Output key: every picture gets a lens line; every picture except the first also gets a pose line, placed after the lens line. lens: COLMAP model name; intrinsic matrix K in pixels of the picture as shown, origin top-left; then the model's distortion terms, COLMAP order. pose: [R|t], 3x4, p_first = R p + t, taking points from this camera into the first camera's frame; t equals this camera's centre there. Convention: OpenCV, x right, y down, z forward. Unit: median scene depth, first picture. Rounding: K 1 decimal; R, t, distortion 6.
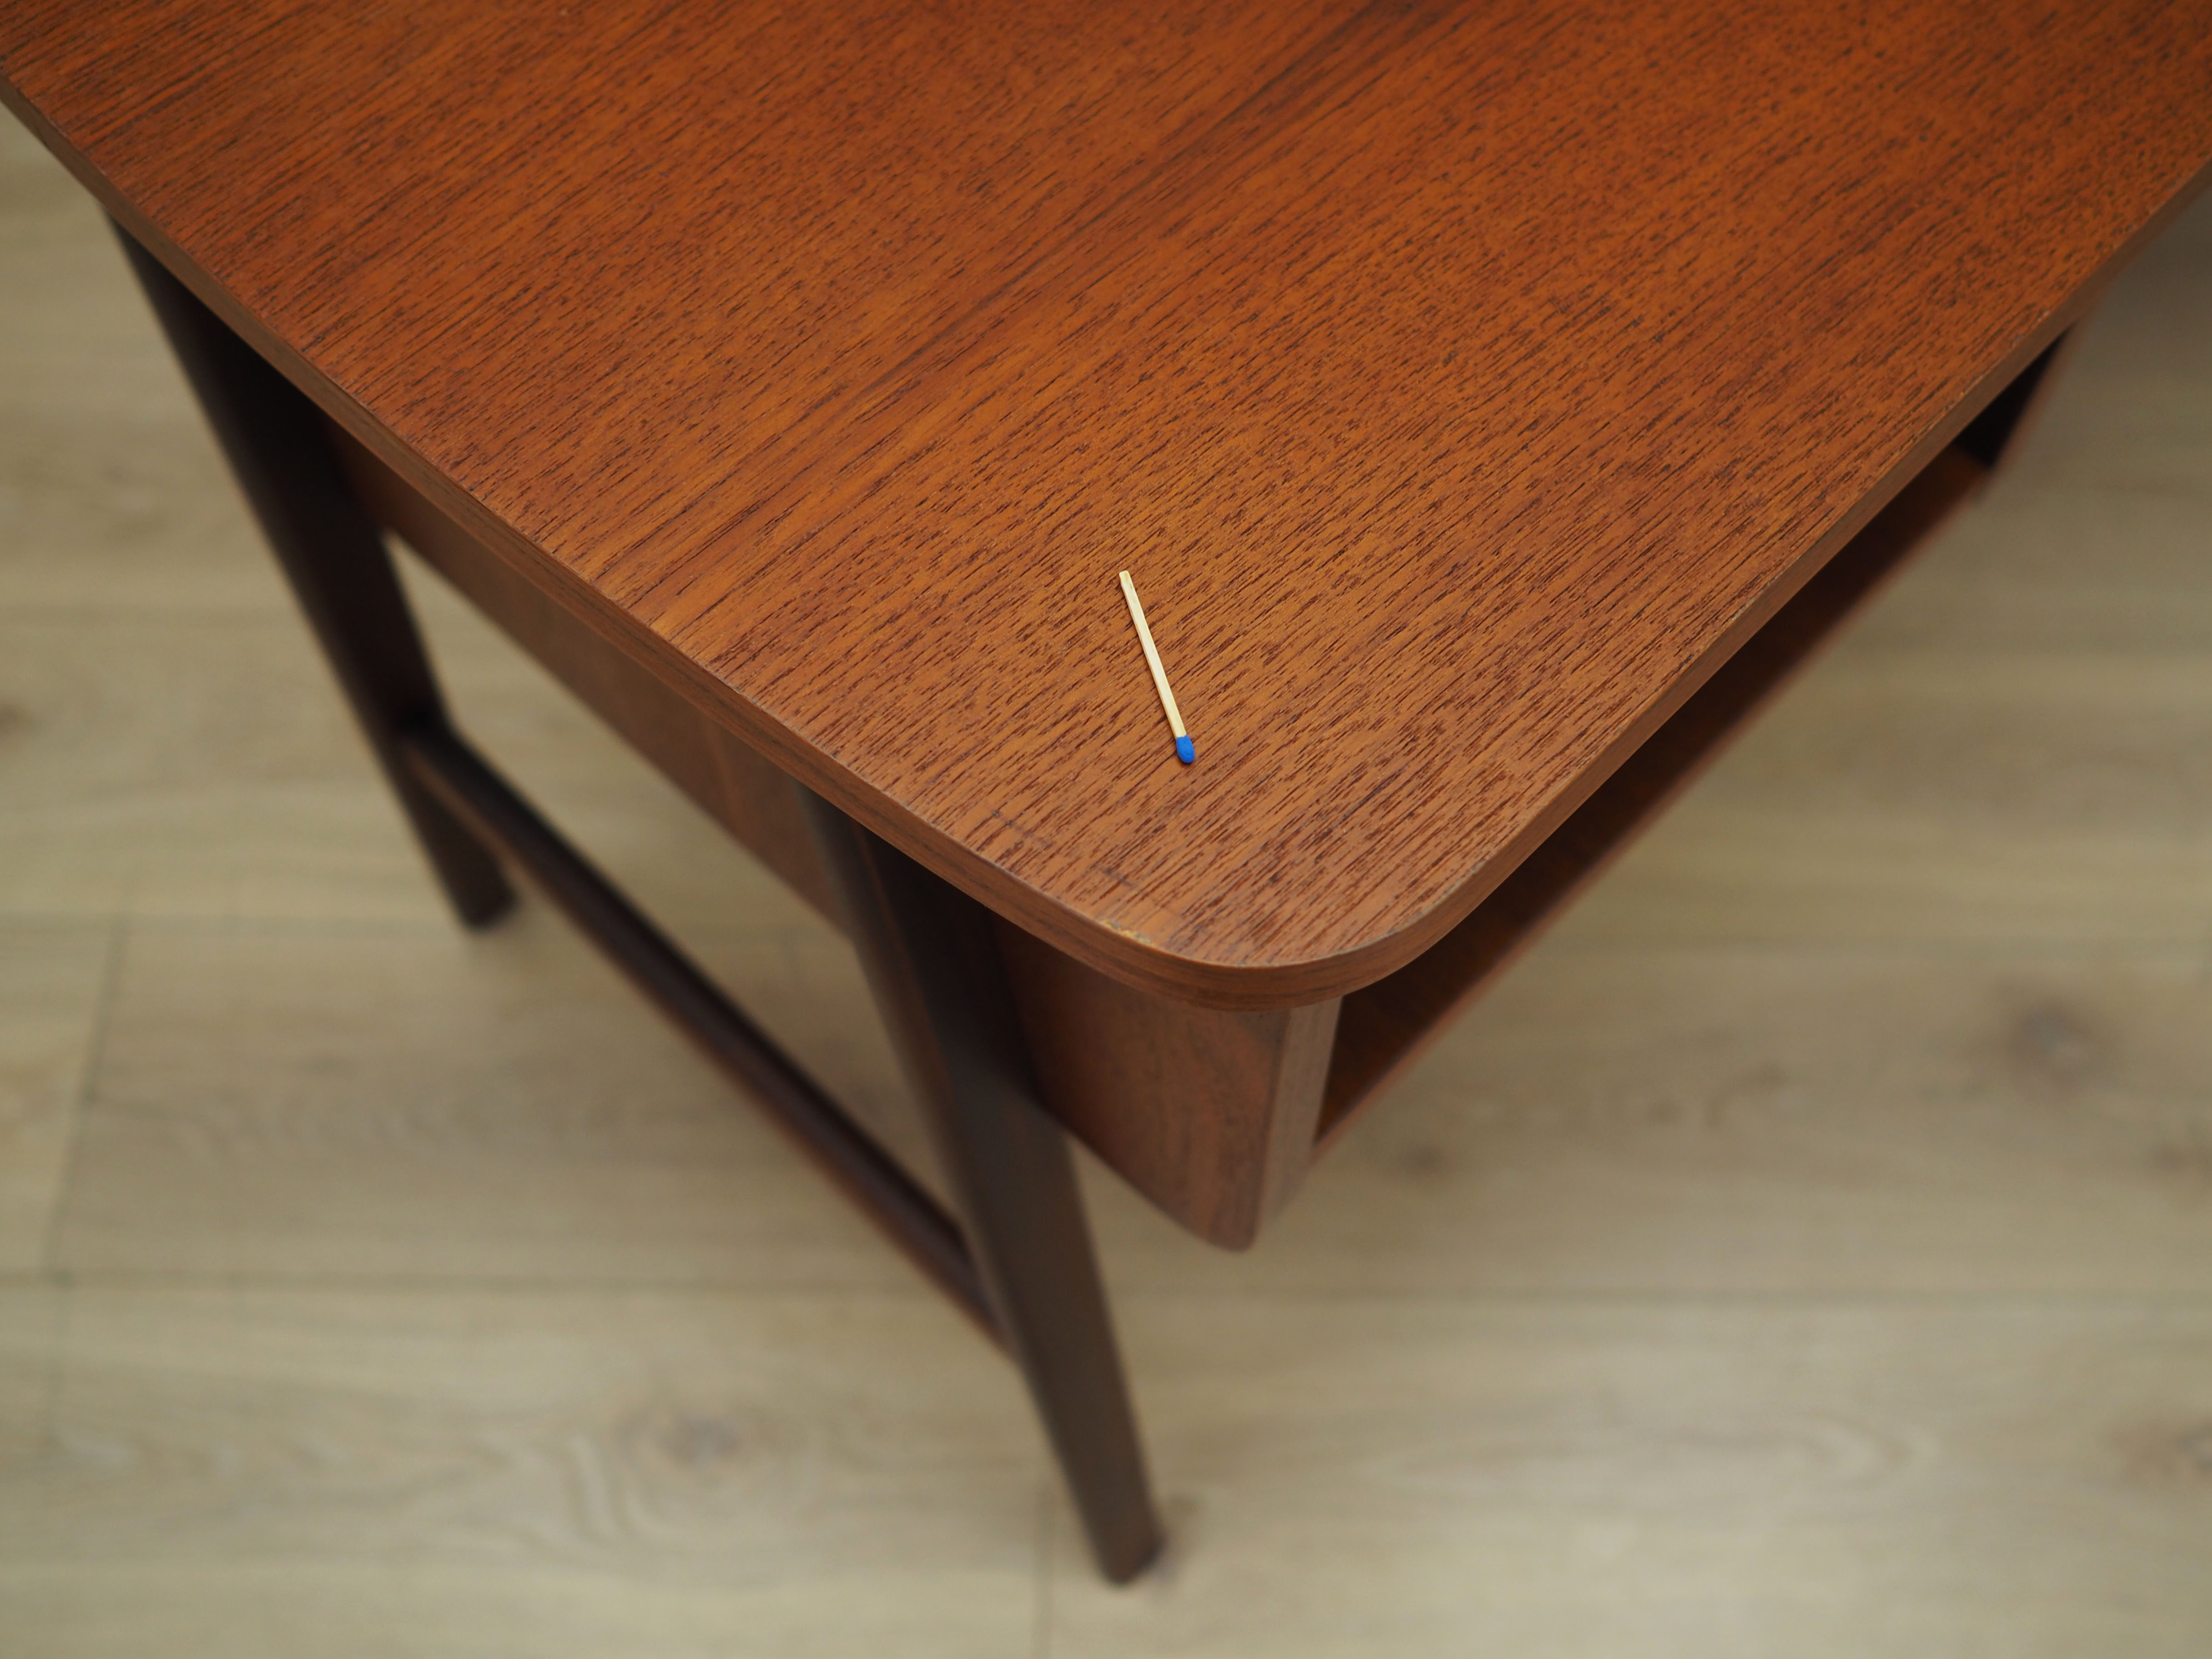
lens RADIAL K [[2317.3, 0, 1214.2], [0, 2317.3, 827.8], [0, 0, 1]] dist [-0.031090, 0.002804]
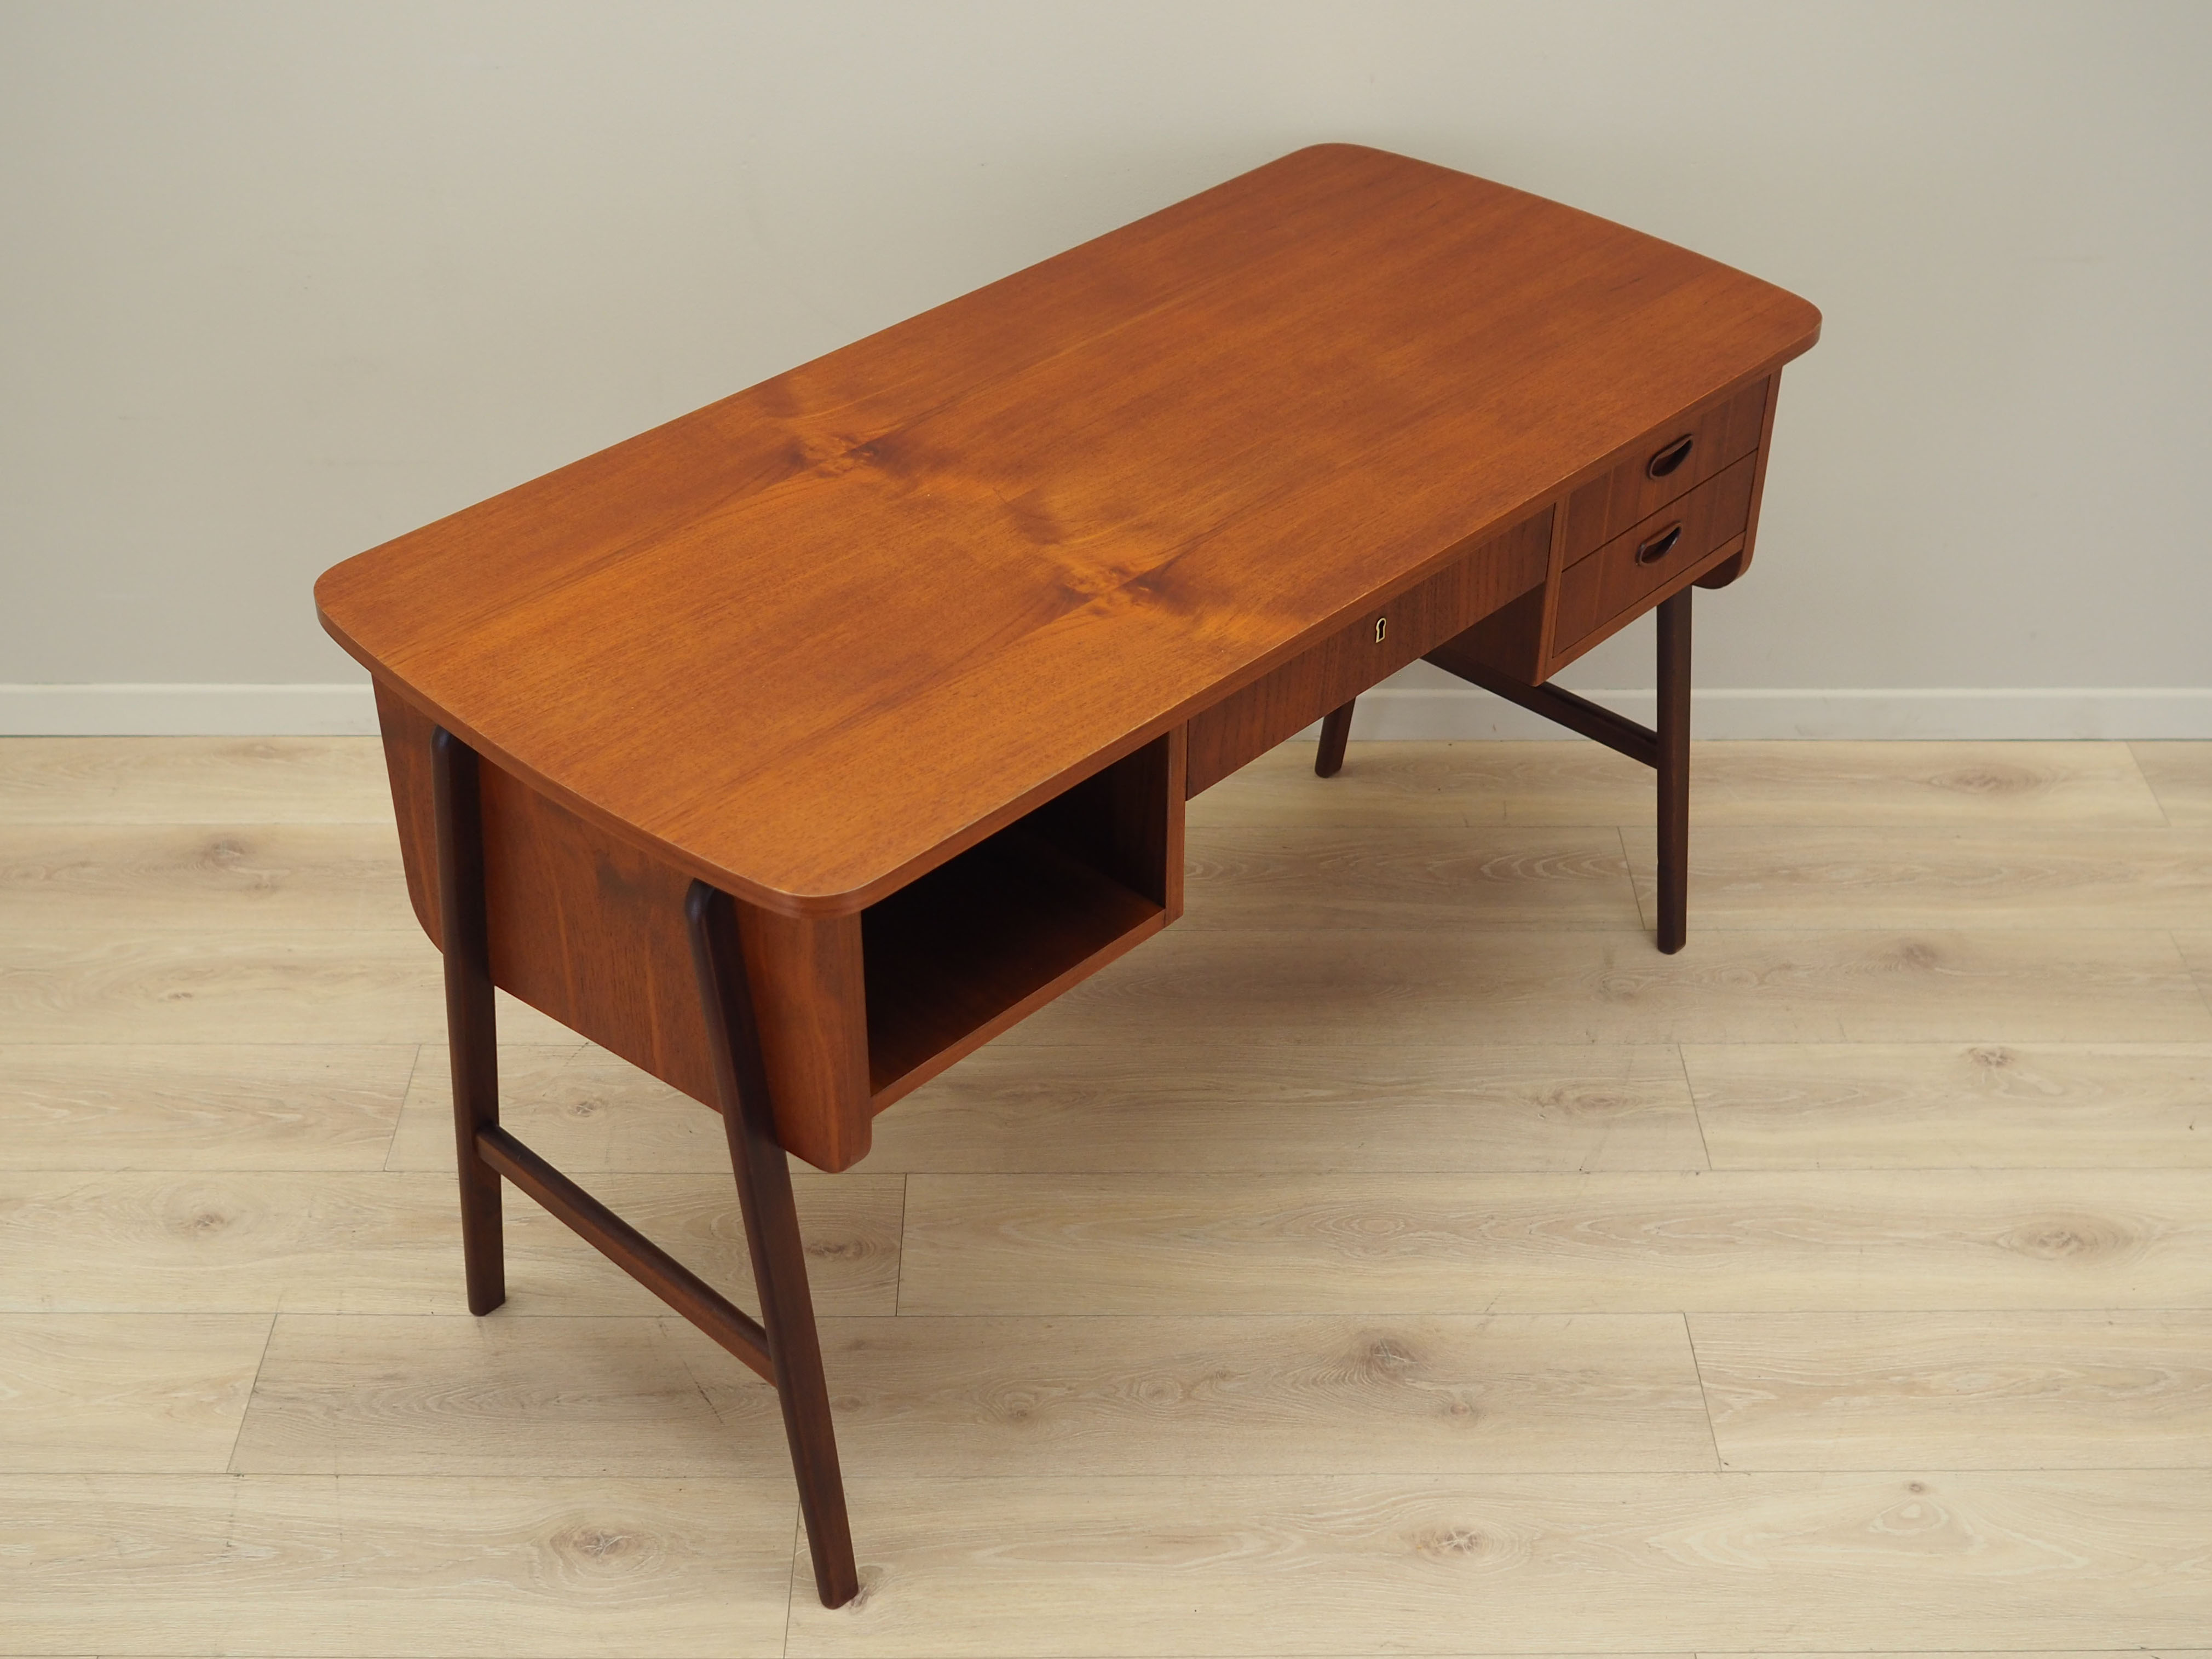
lens RADIAL K [[2177.6, 0, 1106.0], [0, 2177.6, 829.5], [0, 0, 1]] dist [-0.004963, 0.010157]
pose [[0.999496, -0.019210, 0.025283, 0.330108], [0.028178, 0.903660, -0.427322, 1.209510], [-0.014638, 0.427819, 0.903746, -1.840466]]
